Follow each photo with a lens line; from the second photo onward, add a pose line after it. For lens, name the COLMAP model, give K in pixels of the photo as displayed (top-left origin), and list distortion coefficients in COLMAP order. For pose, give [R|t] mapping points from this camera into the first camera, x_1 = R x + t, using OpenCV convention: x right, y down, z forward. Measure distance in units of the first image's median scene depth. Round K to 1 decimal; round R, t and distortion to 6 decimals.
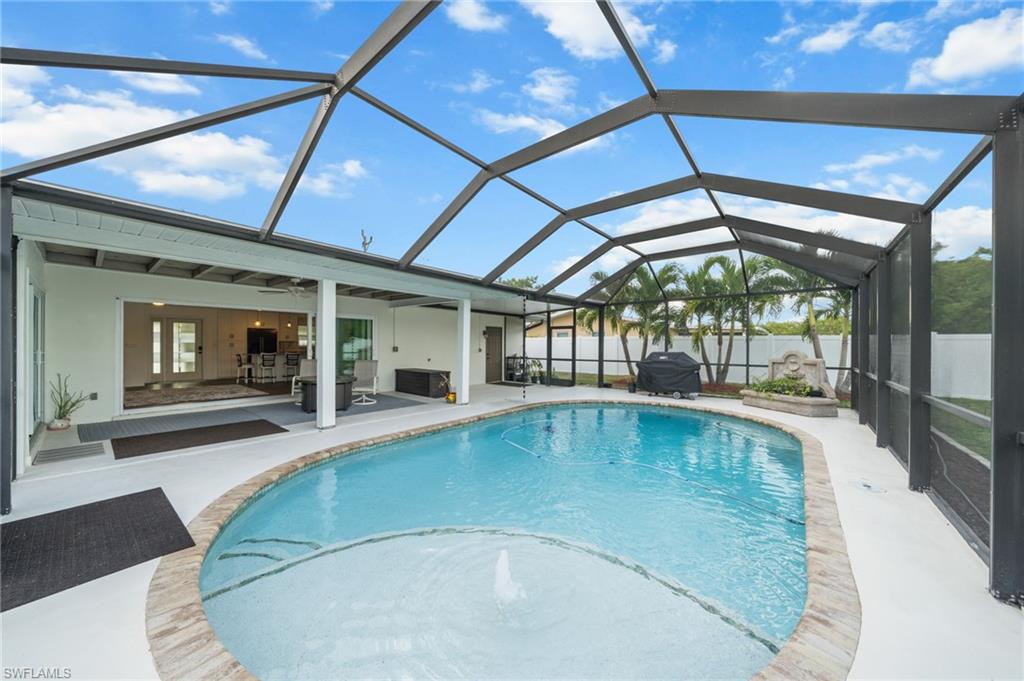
lens RADIAL K [[357.8, 0, 500.3], [0, 357.8, 343.5], [0, 0, 1]] dist [0.000059, -0.000025]
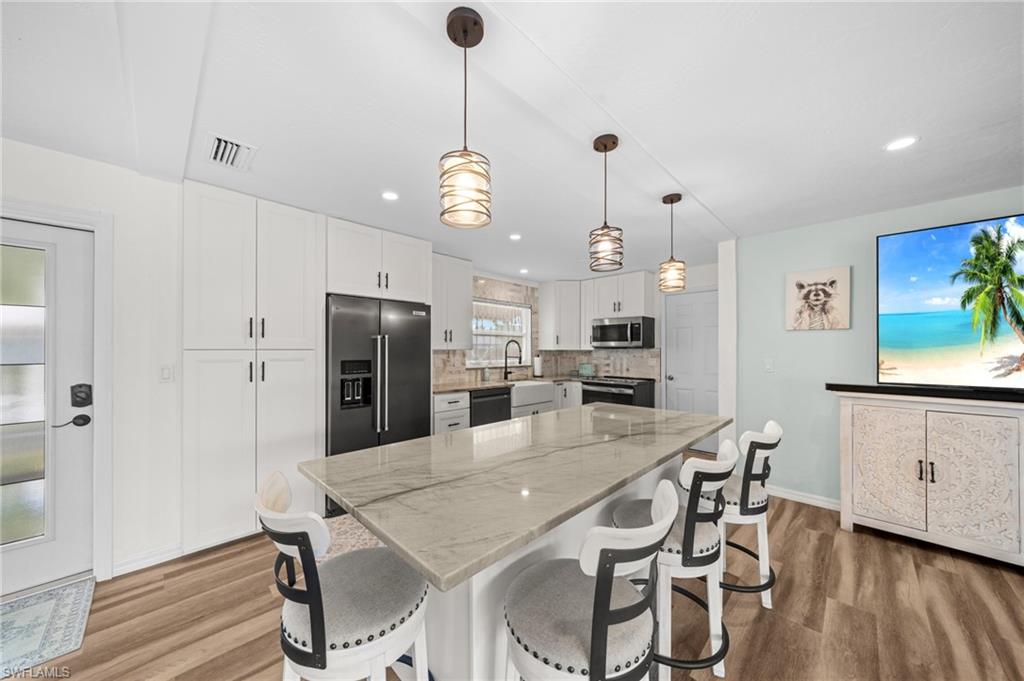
lens RADIAL K [[362.0, 0, 509.2], [0, 362.0, 347.3], [0, 0, 1]] dist [-0.000052, -0.000019]
pose [[0.997926, -0.003040, -0.064299, -0.666306], [0.002770, 0.999987, -0.004295, -0.008858], [0.064311, 0.004108, 0.997921, 0.901290]]
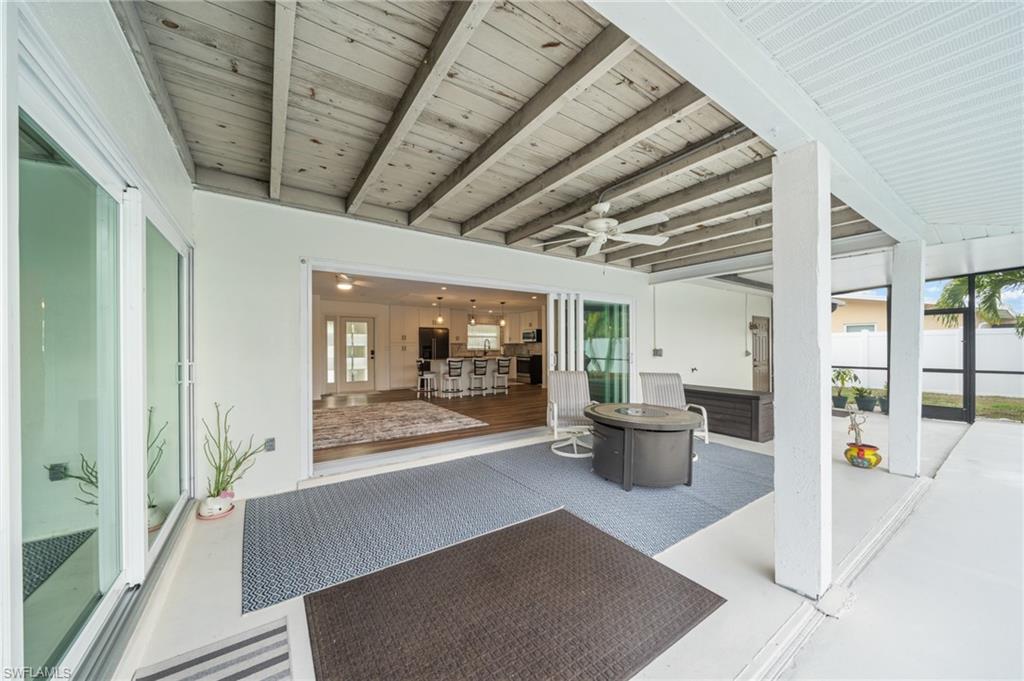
lens RADIAL K [[357.8, 0, 500.3], [0, 357.8, 343.5], [0, 0, 1]] dist [0.000059, -0.000025]
pose [[0.961086, -0.010429, -0.276051, -0.352858], [0.008337, 0.999927, -0.008752, 0.002934], [0.276122, 0.006110, 0.961103, 0.311962]]
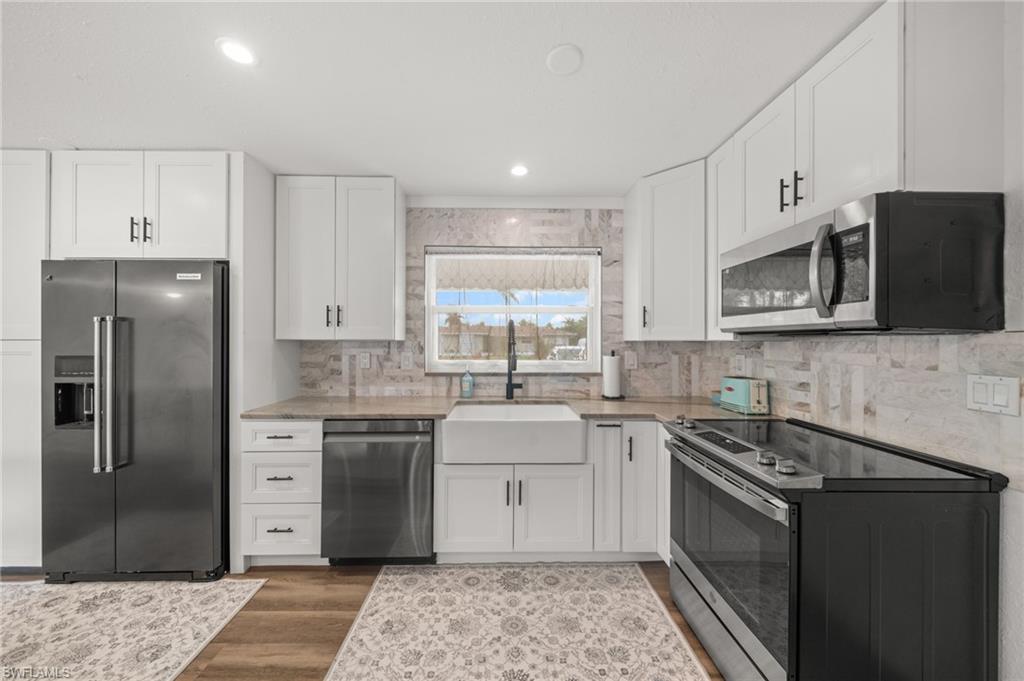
lens RADIAL K [[356.3, 0, 512.0], [0, 356.3, 340.5], [0, 0, 1]] dist [-0.001661, -0.000039]
pose [[0.659473, -0.004055, -0.751718, -0.529318], [0.003860, 0.999991, -0.002008, -0.007061], [0.751719, -0.001578, 0.659482, 1.202762]]
